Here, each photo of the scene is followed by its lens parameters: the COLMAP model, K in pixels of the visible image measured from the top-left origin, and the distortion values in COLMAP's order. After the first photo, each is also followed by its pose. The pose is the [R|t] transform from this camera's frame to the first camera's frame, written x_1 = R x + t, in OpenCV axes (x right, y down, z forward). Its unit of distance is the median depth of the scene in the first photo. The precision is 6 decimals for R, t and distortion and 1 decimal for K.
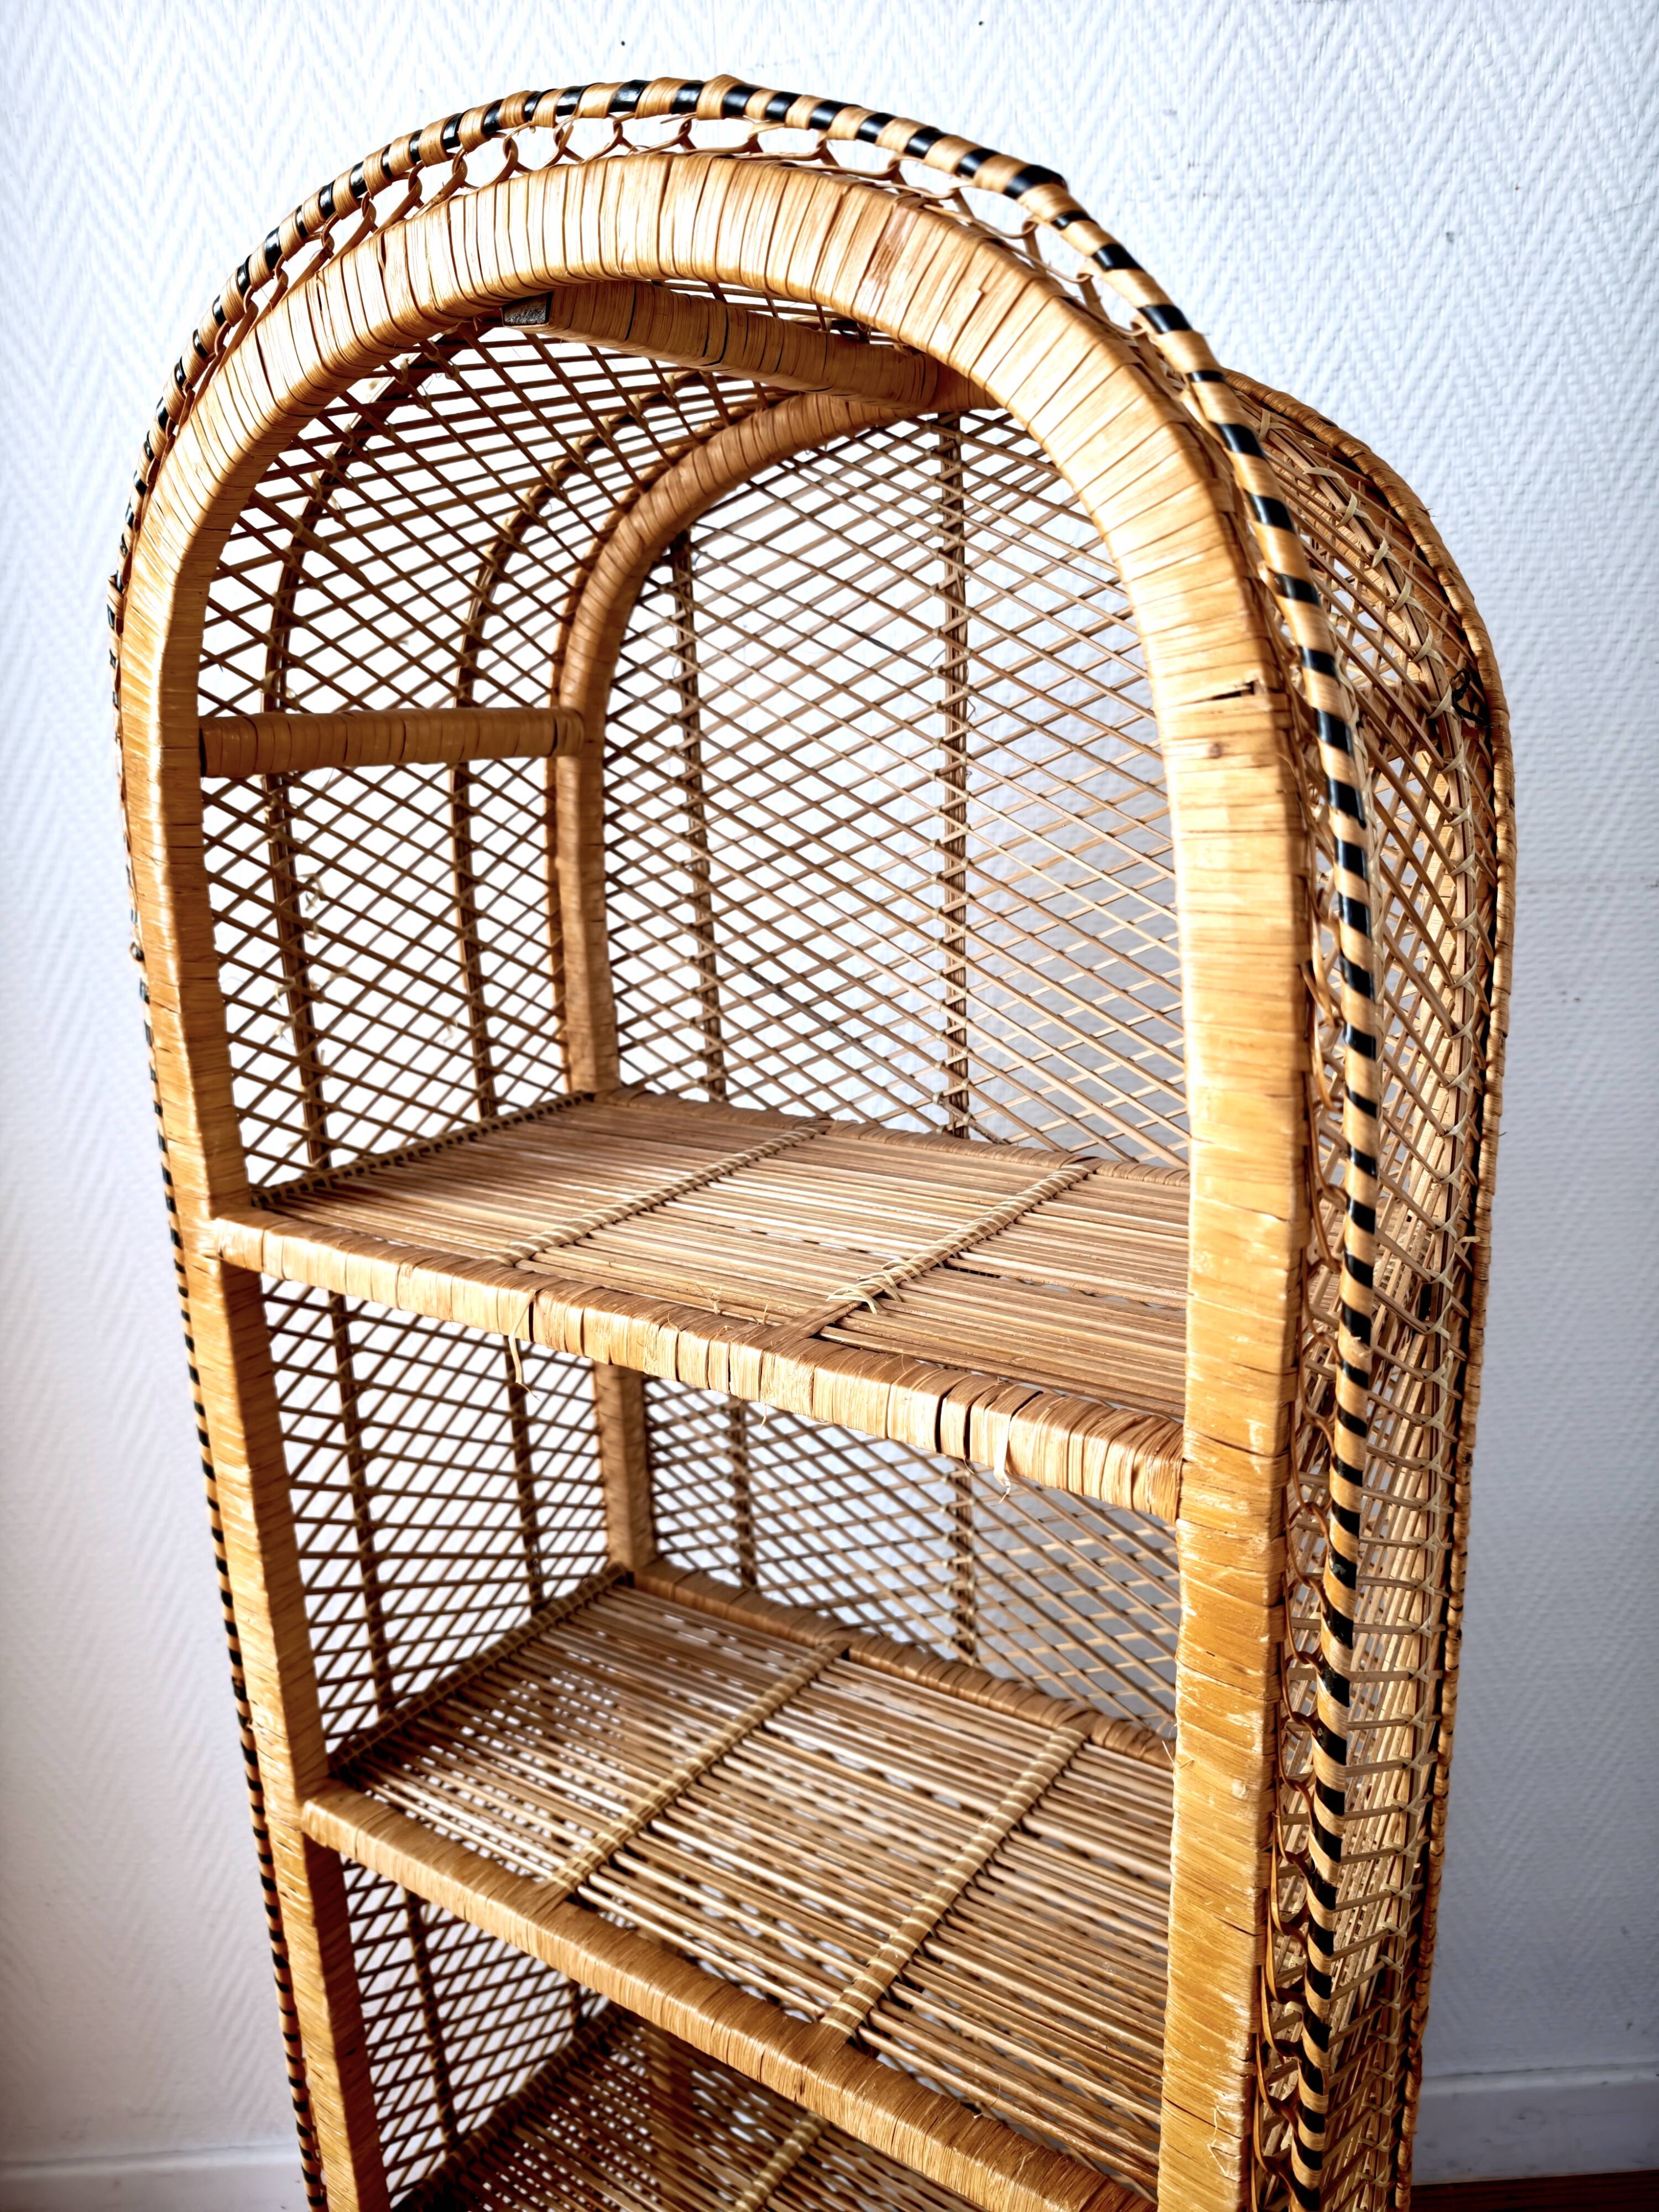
lens RADIAL K [[1589.2, 0, 817.4], [0, 1589.2, 1122.8], [0, 0, 1]] dist [0.023359, -0.056215]
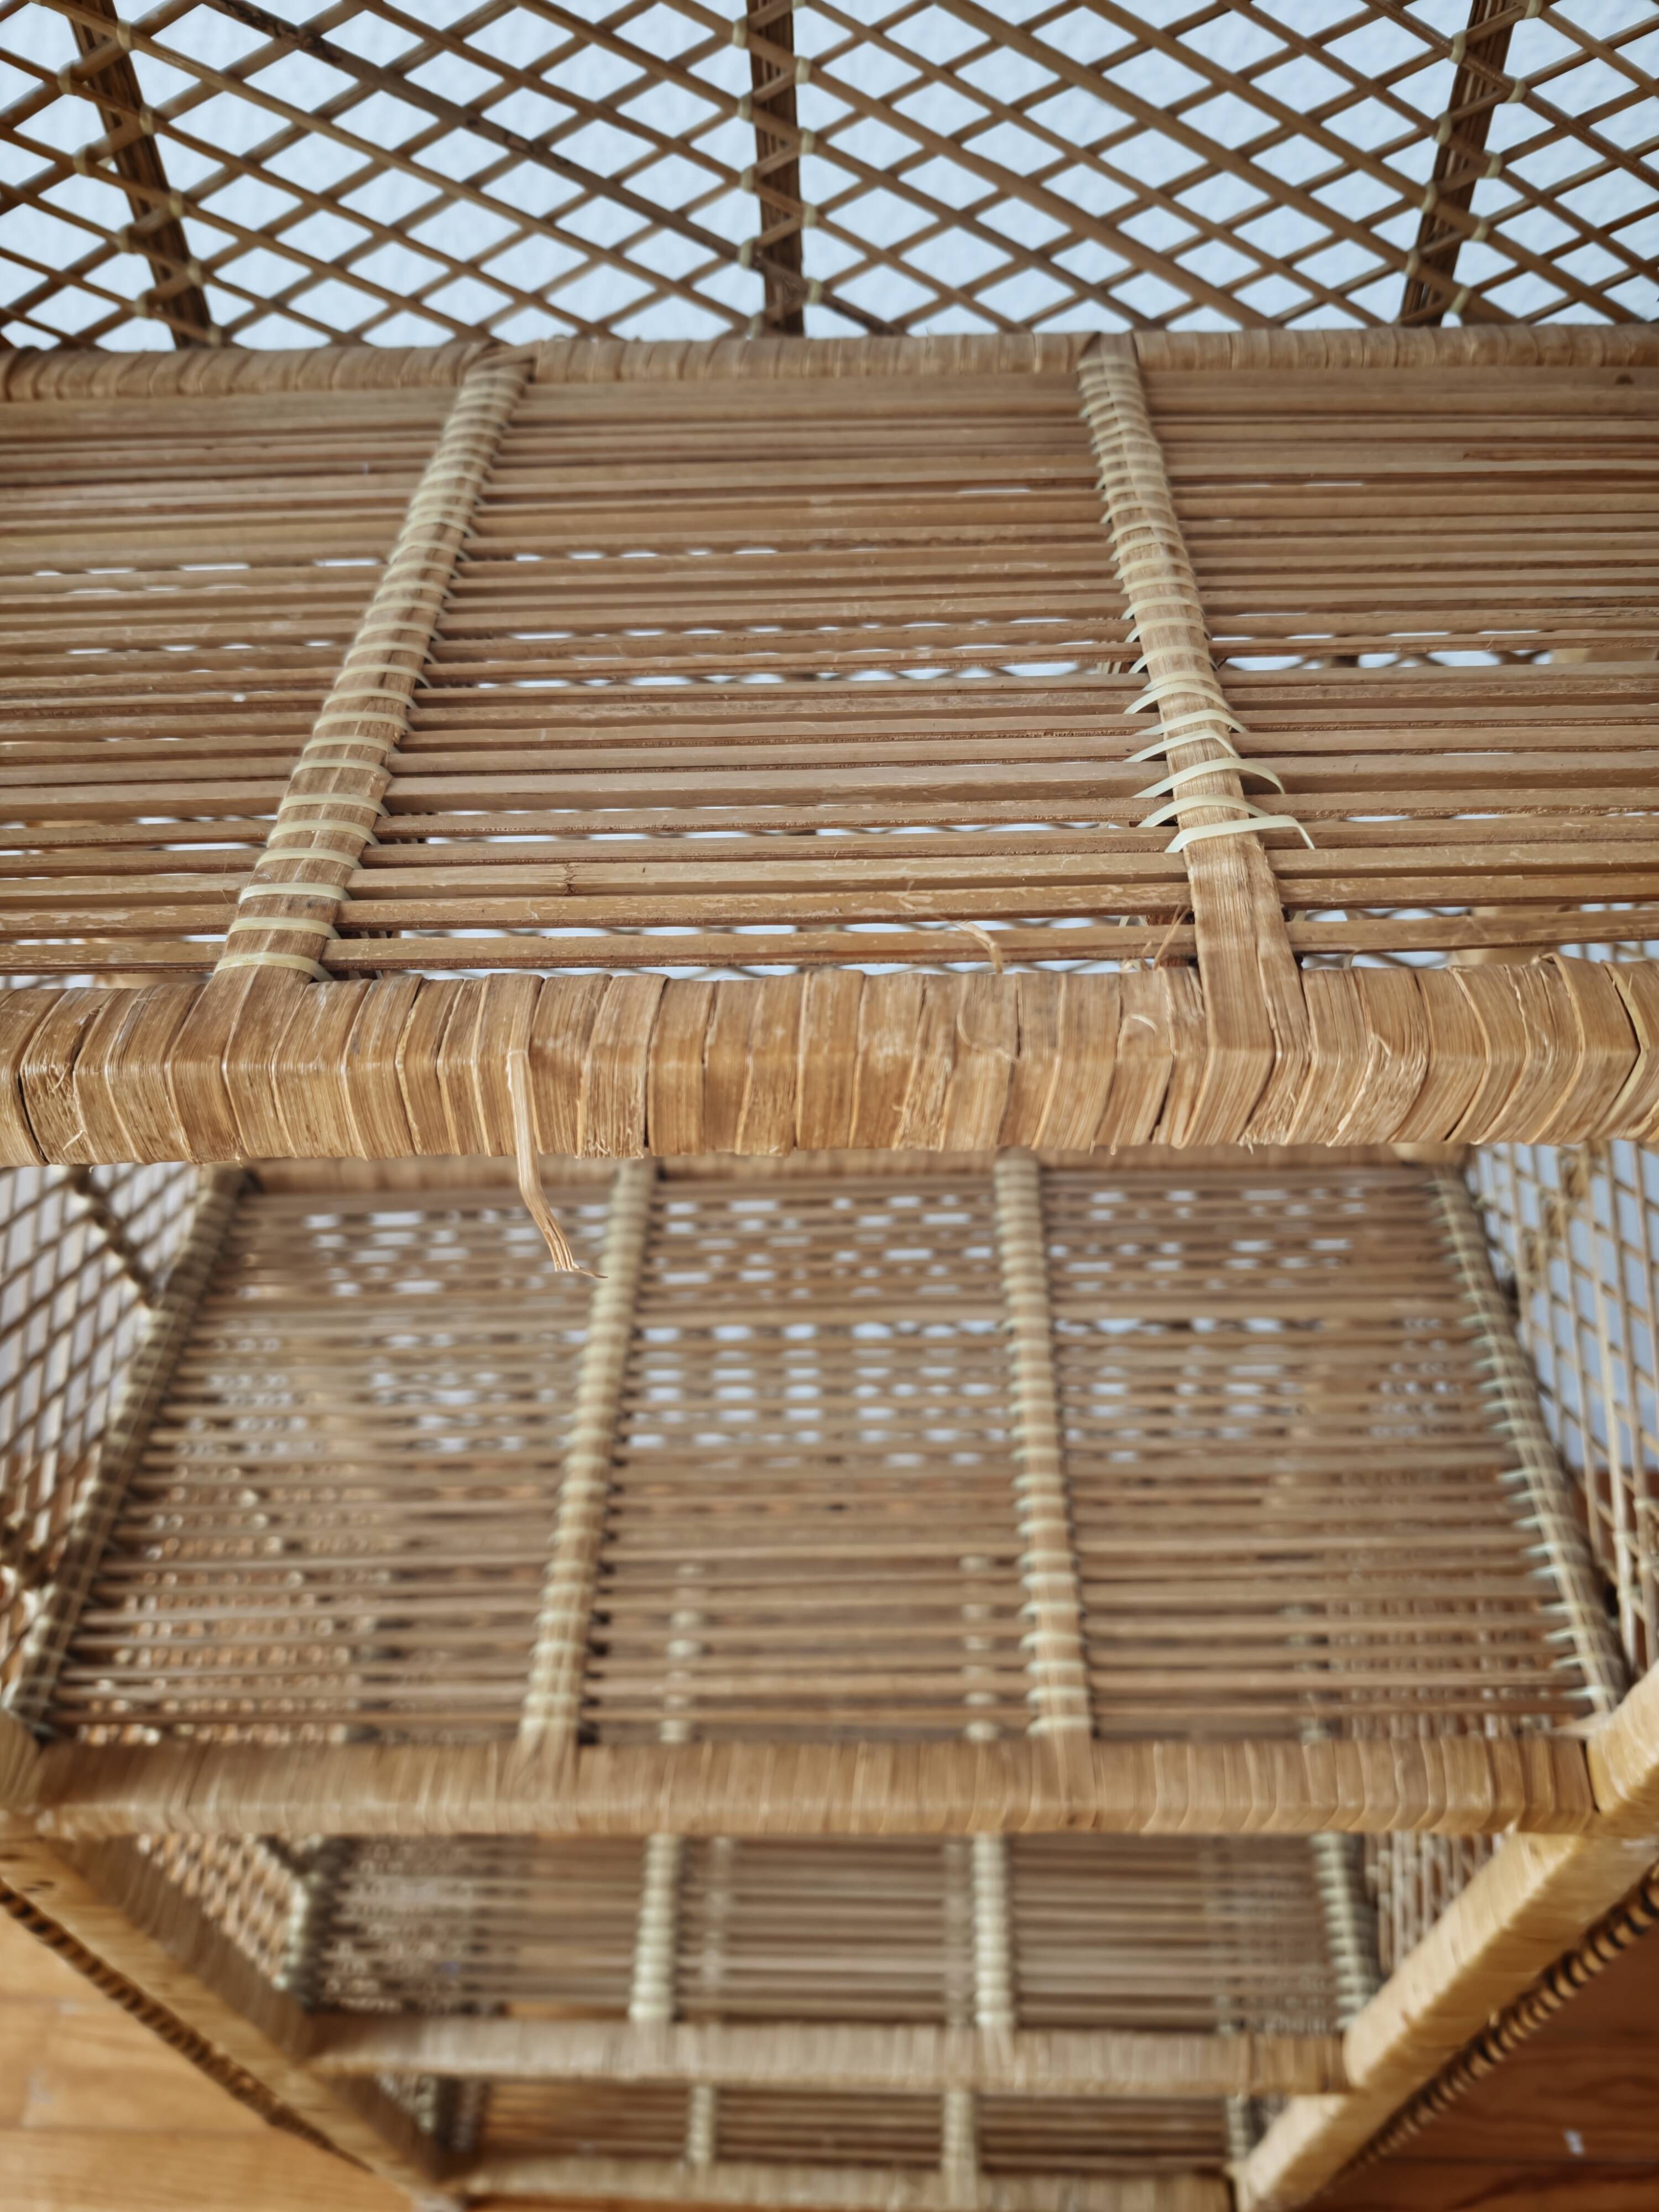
lens RADIAL K [[1589.2, 0, 842.4], [0, 1589.2, 1110.3], [0, 0, 1]] dist [0.023359, -0.056215]
pose [[0.829648, -0.393295, 0.396237, -0.198926], [0.137228, 0.831623, 0.538118, -0.056805], [-0.541159, -0.392074, 0.743925, 0.517713]]
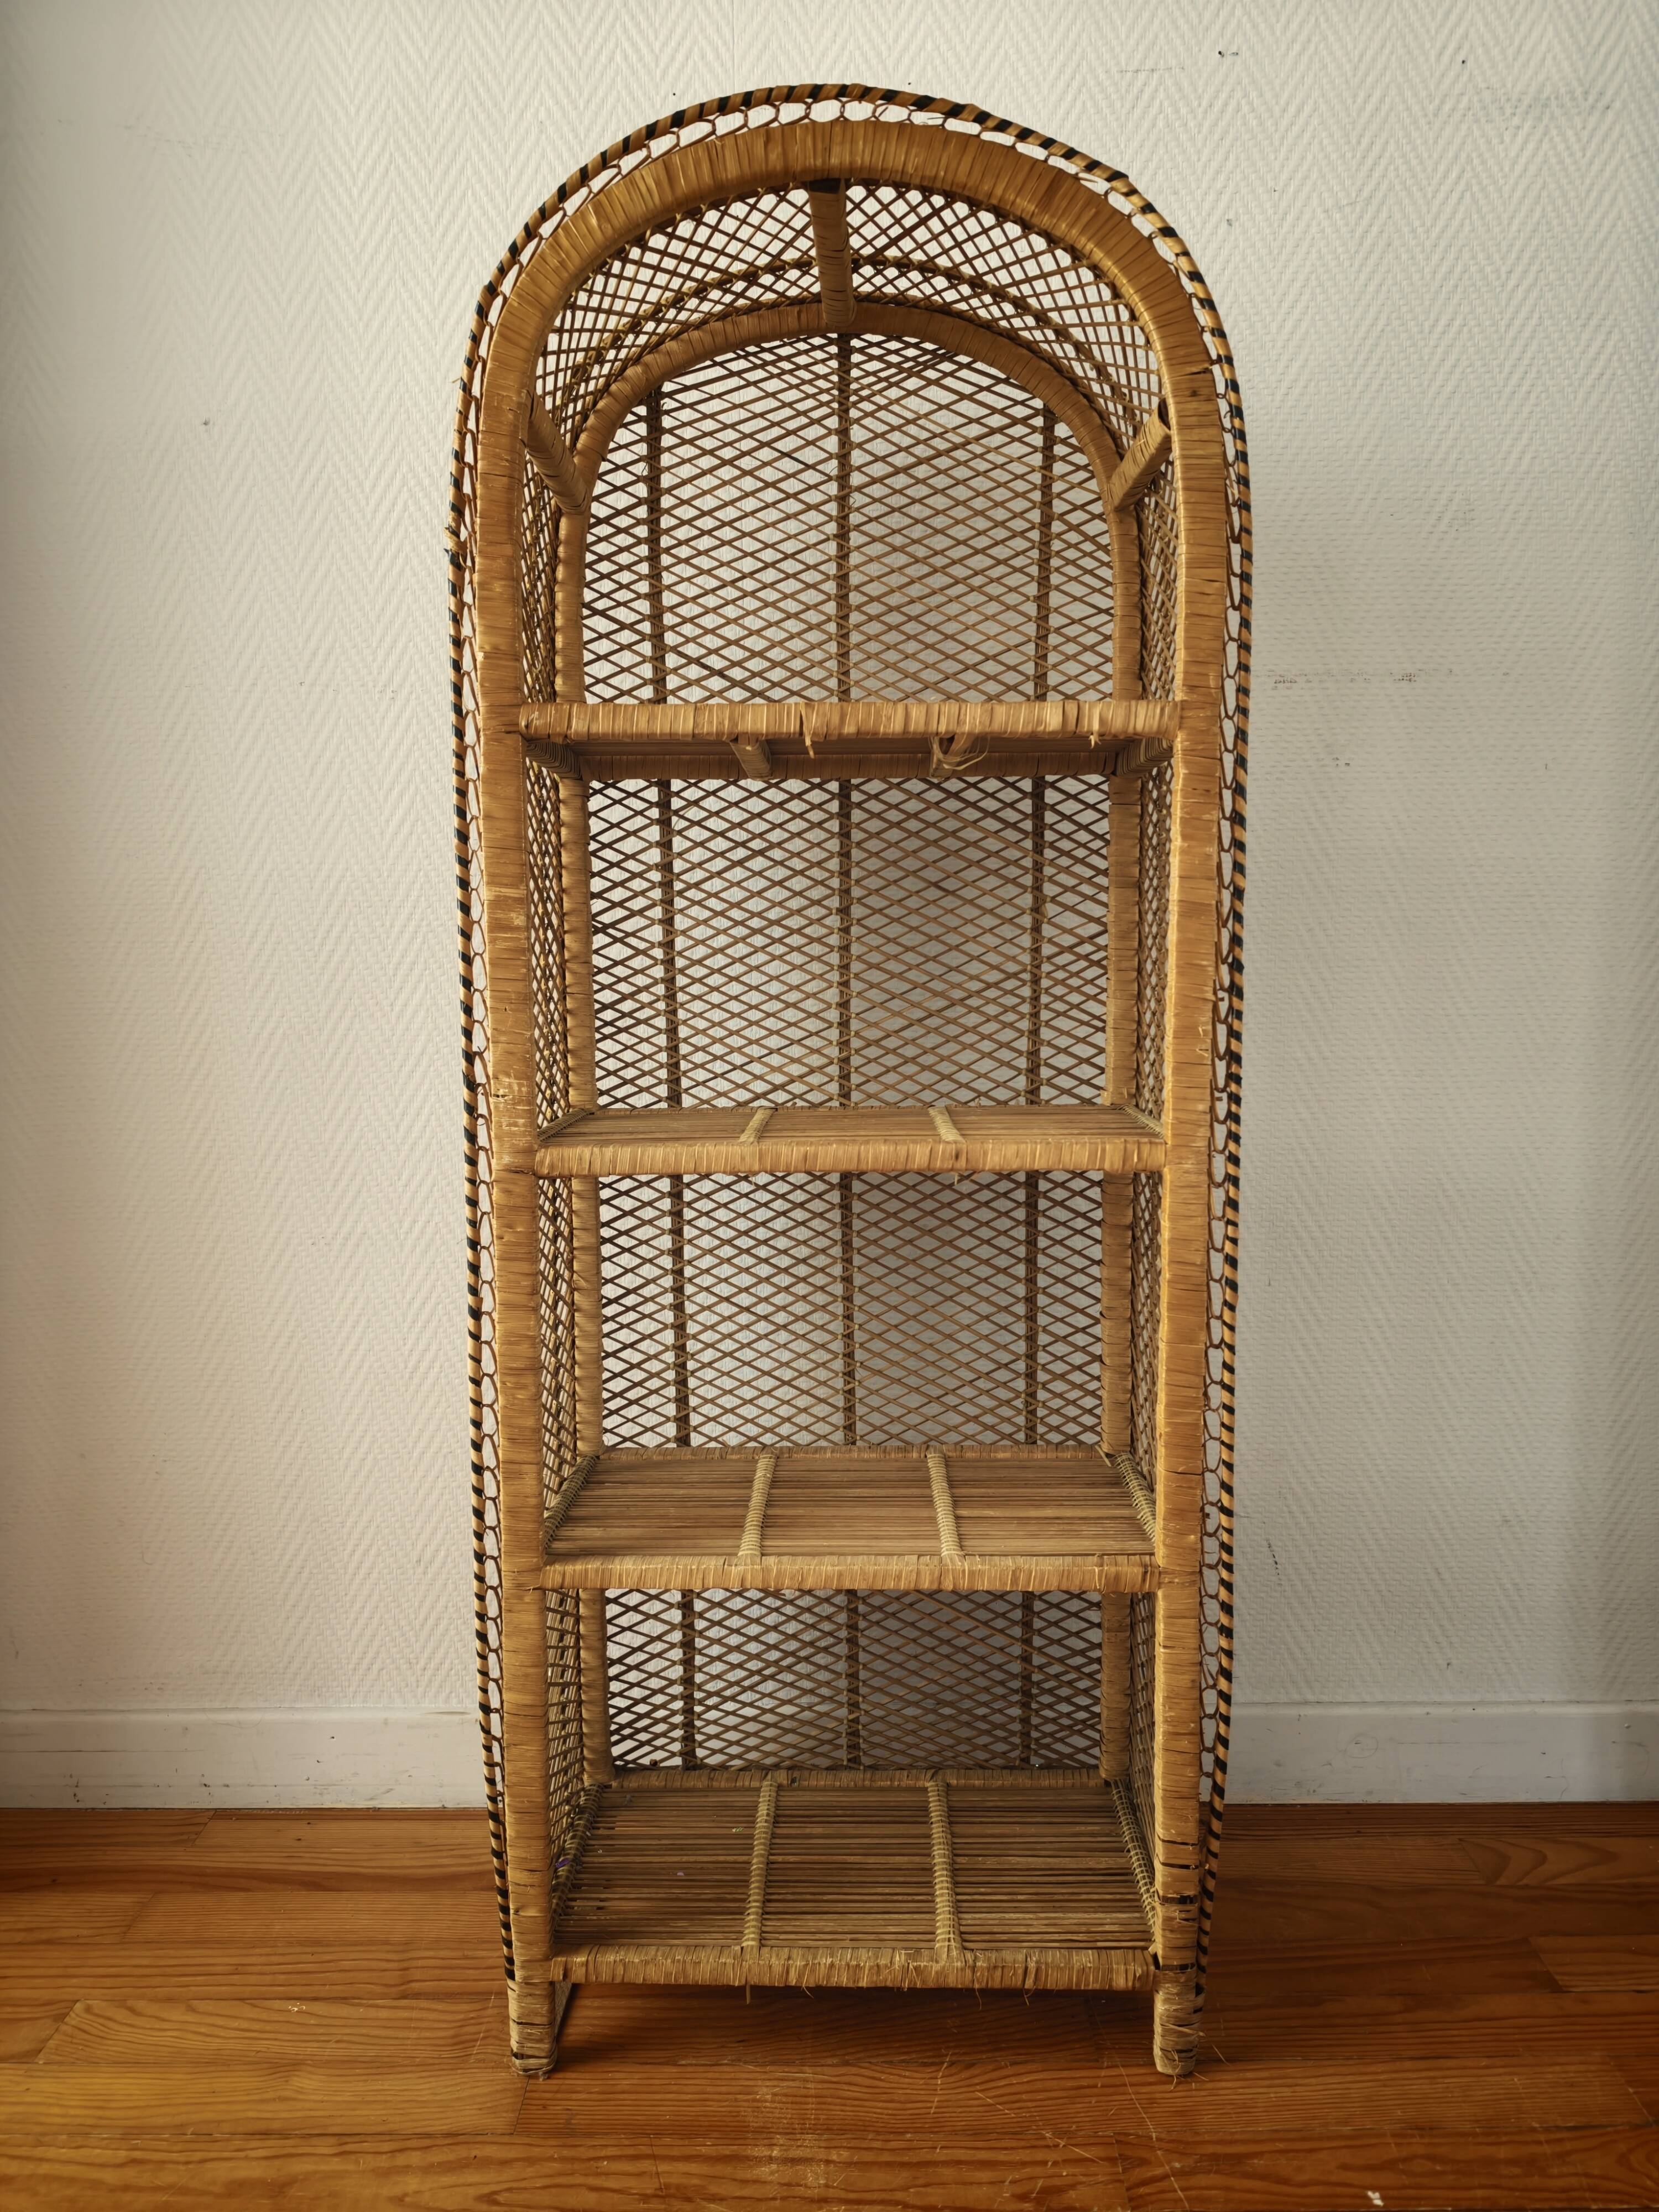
lens RADIAL K [[1589.2, 0, 869.3], [0, 1589.2, 1126.8], [0, 0, 1]] dist [0.023359, -0.056215]
pose [[0.818033, -0.038966, 0.573850, -0.883099], [0.133263, 0.983394, -0.123193, 0.612988], [-0.559521, 0.177249, 0.809641, -0.311747]]
